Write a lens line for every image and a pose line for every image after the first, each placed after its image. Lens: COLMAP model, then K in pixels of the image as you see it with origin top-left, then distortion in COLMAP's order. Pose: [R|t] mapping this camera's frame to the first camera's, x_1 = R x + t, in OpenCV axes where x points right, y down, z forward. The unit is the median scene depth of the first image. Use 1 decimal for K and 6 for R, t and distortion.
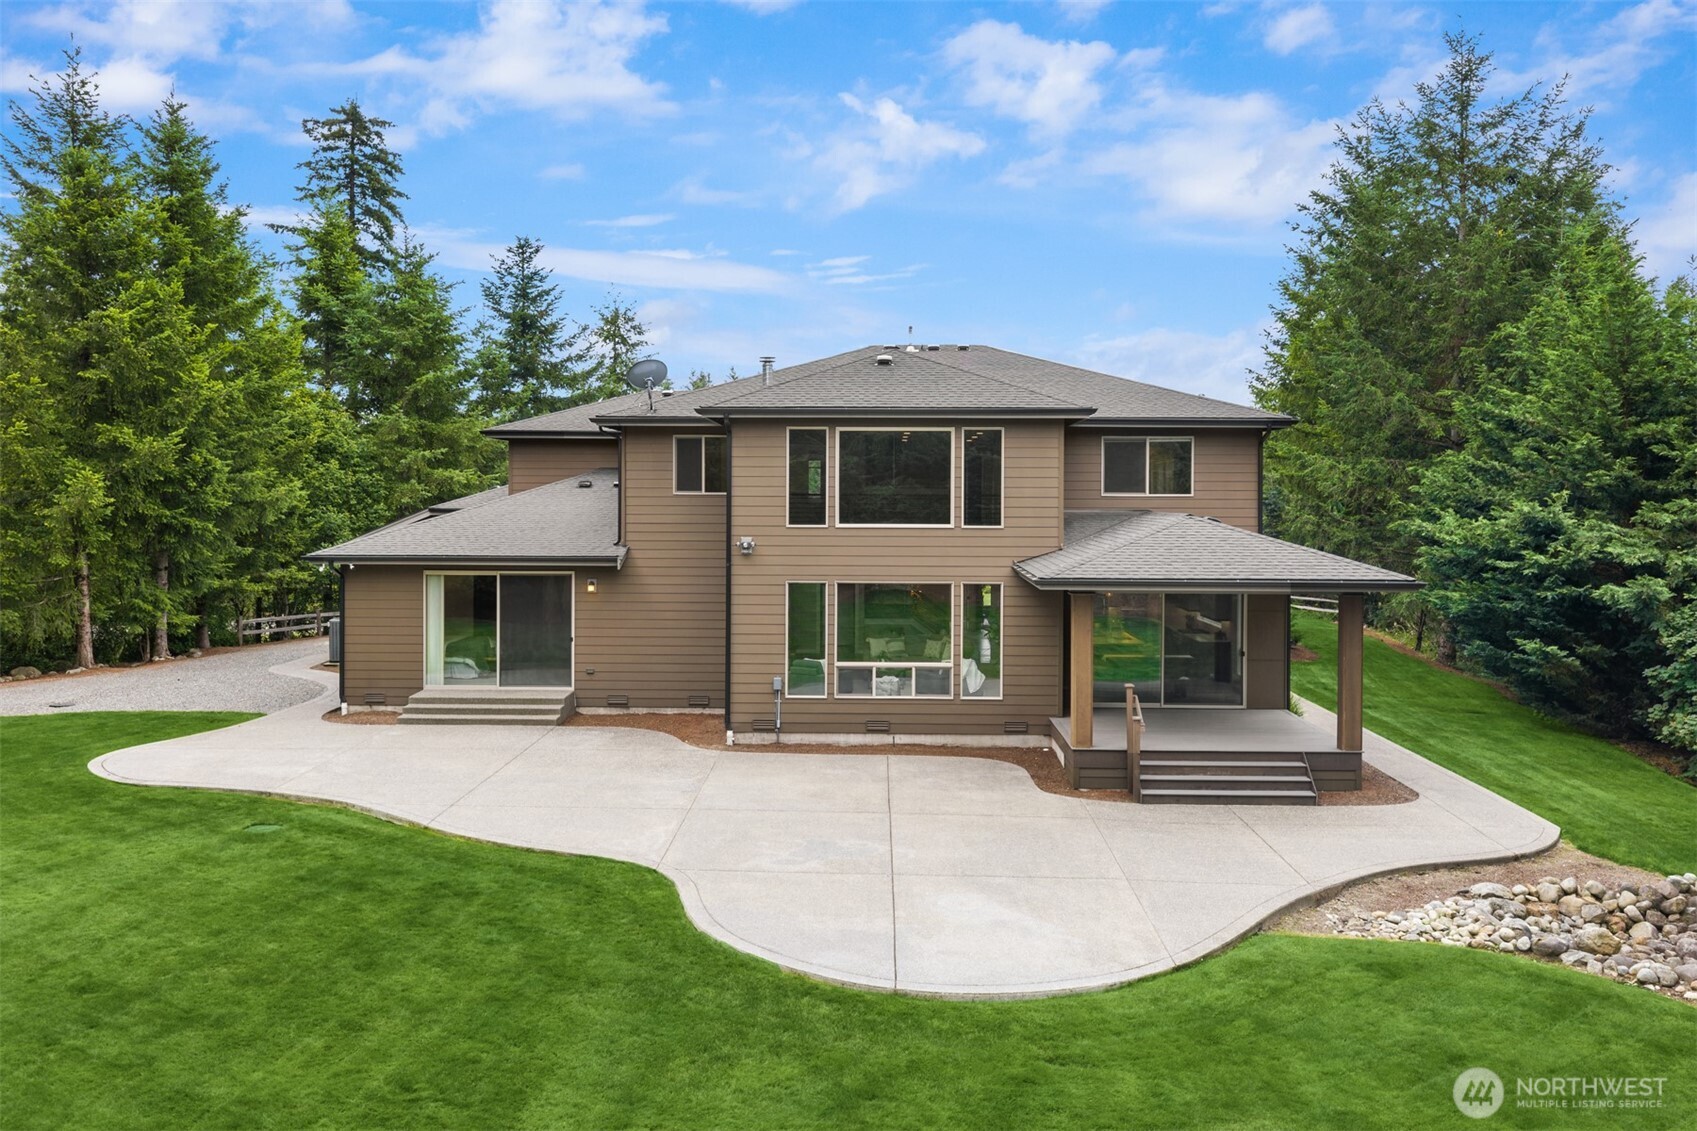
lens RADIAL K [[1415.4, 0, 848.5], [0, 1415.4, 565.5], [0, 0, 1]] dist [-0.009273, -0.001150]
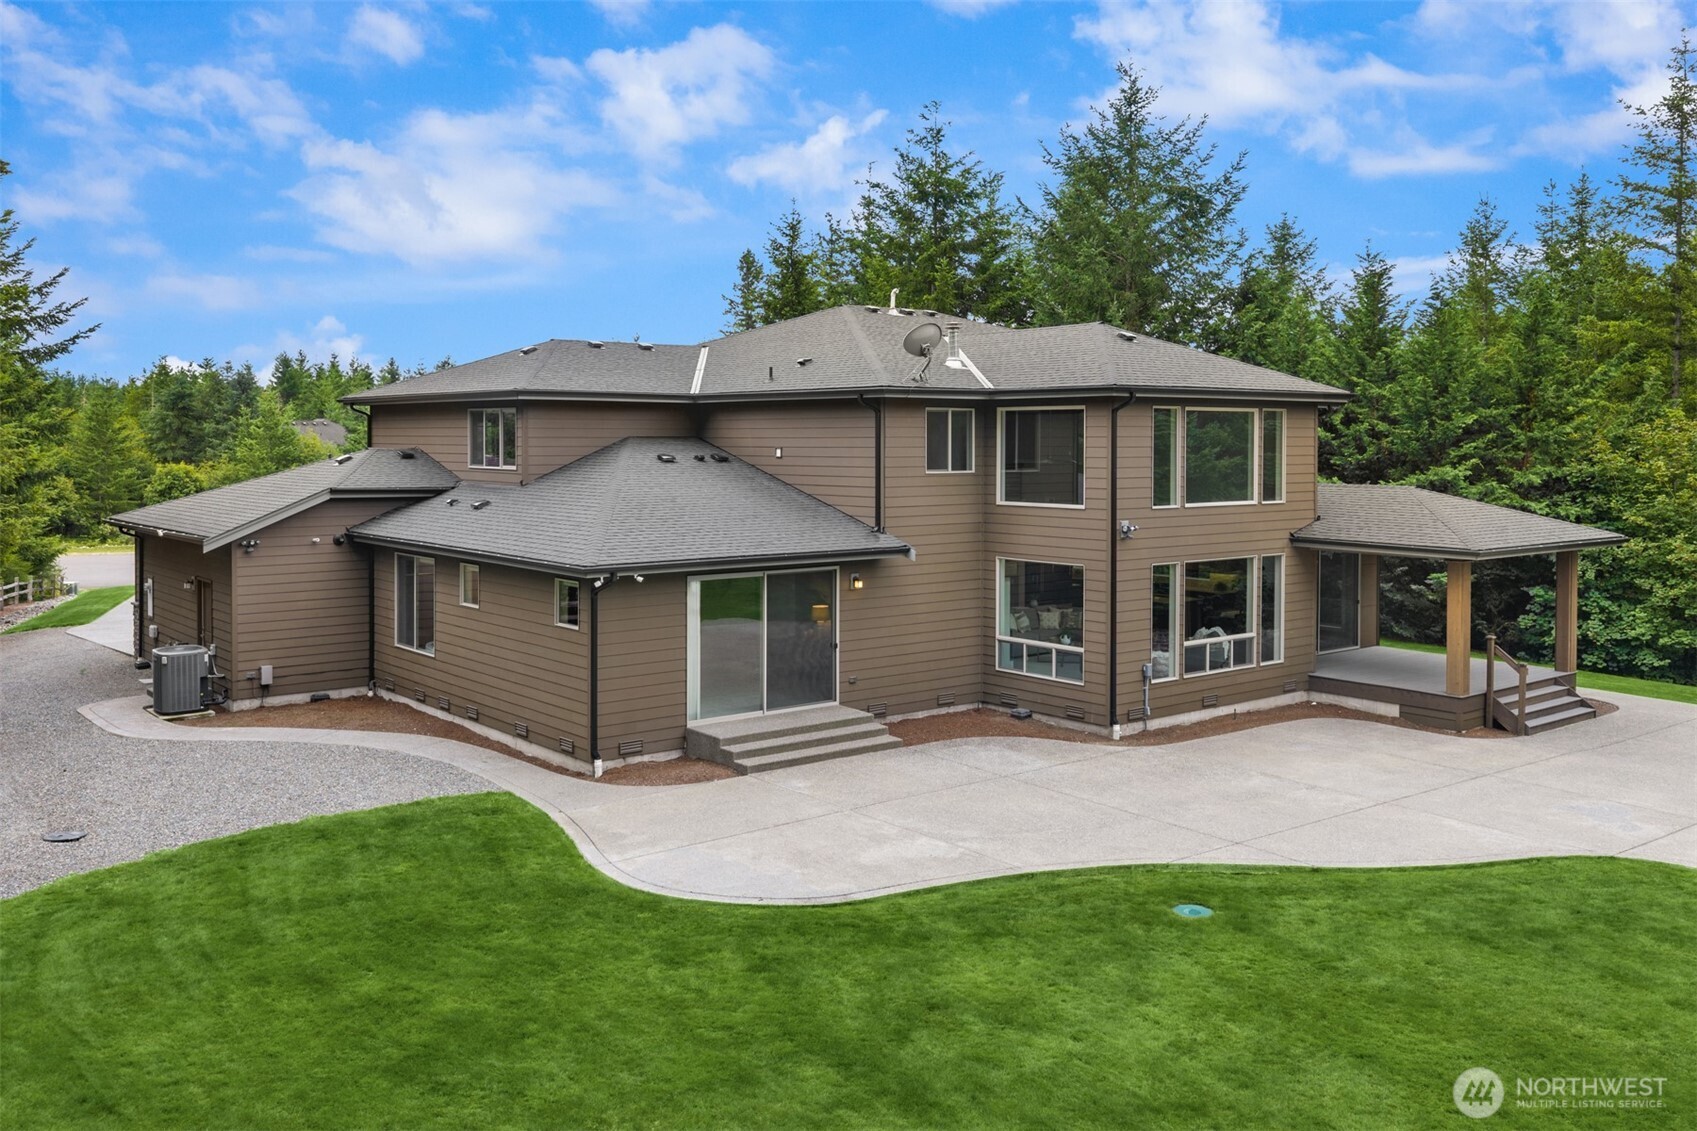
lens RADIAL K [[1415.4, 0, 848.5], [0, 1415.4, 565.5], [0, 0, 1]] dist [-0.009273, -0.001150]
pose [[0.768728, -0.060514, 0.636707, -0.827390], [0.031306, 0.997881, 0.057043, -0.050700], [-0.638810, -0.023918, 0.768993, 0.384562]]
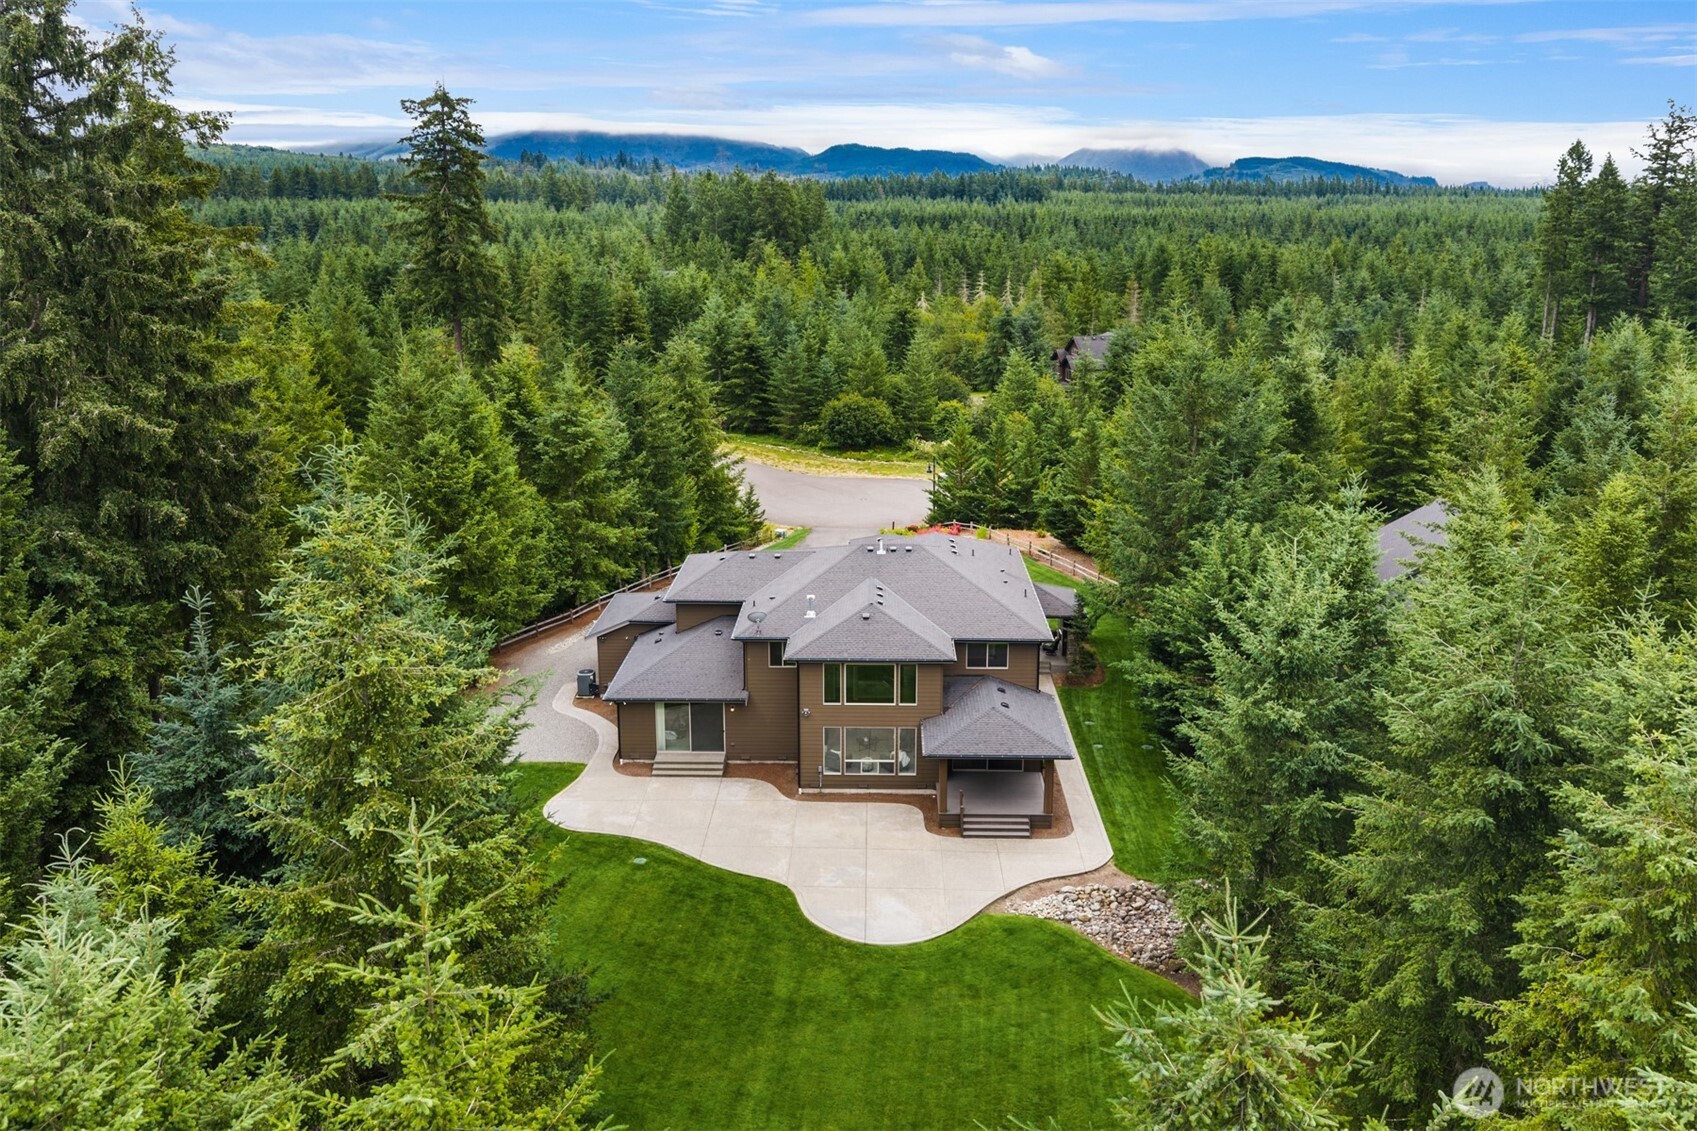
lens RADIAL K [[1415.4, 0, 848.5], [0, 1415.4, 565.5], [0, 0, 1]] dist [-0.009273, -0.001150]
pose [[0.999981, -0.006066, 0.000894, -0.003129], [0.005748, 0.978101, 0.208053, -0.736801], [-0.002137, -0.208044, 0.978117, -1.229217]]
